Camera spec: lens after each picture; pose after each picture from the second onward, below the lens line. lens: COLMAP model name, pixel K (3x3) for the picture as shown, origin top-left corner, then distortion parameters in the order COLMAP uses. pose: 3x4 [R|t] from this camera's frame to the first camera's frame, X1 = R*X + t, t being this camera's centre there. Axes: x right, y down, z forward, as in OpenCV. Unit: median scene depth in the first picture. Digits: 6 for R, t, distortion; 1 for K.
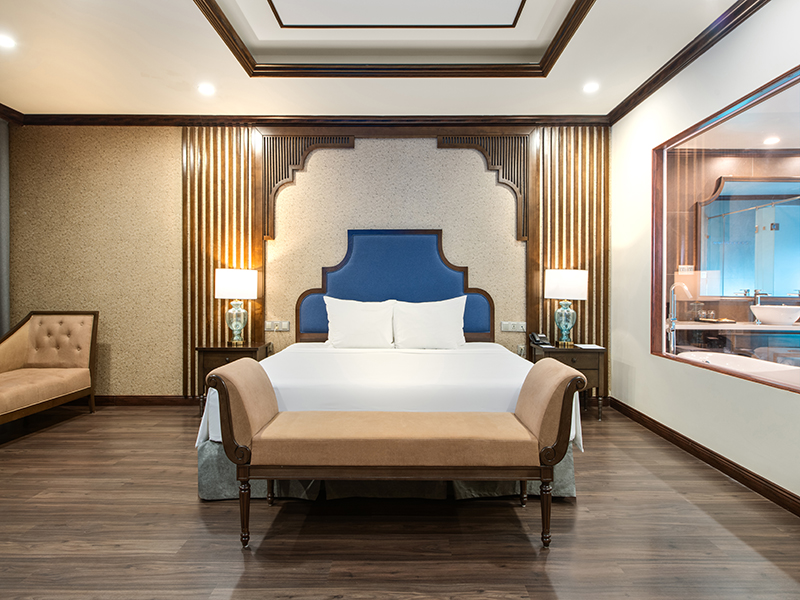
lens RADIAL K [[469.7, 0, 400.0], [0, 469.7, 300.0], [0, 0, 1]] dist [-0.004461, -0.003227]
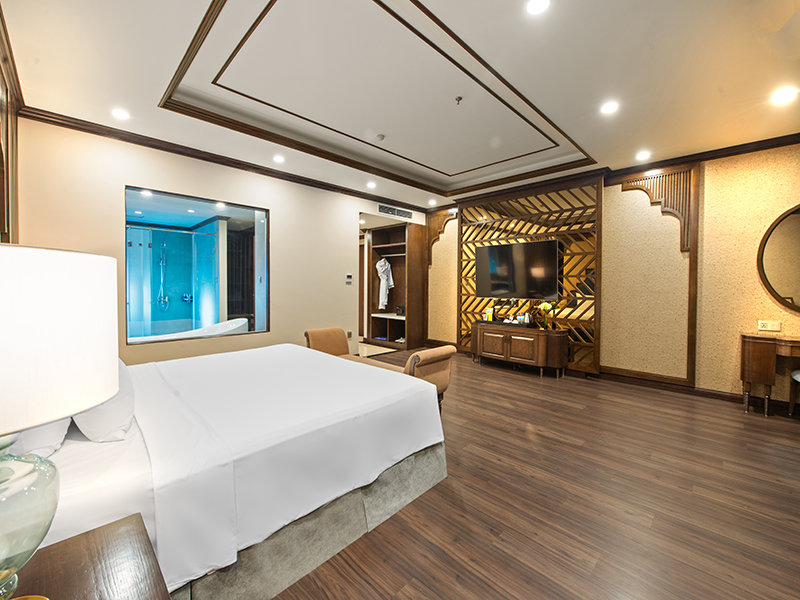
lens RADIAL K [[331.8, 0, 402.9], [0, 331.8, 293.0], [0, 0, 1]] dist [-0.002321, -0.000325]
pose [[-0.716329, -0.022168, 0.697411, -0.532789], [0.003774, 0.999358, 0.035642, -0.048127], [-0.697753, 0.028163, -0.715785, 0.942978]]
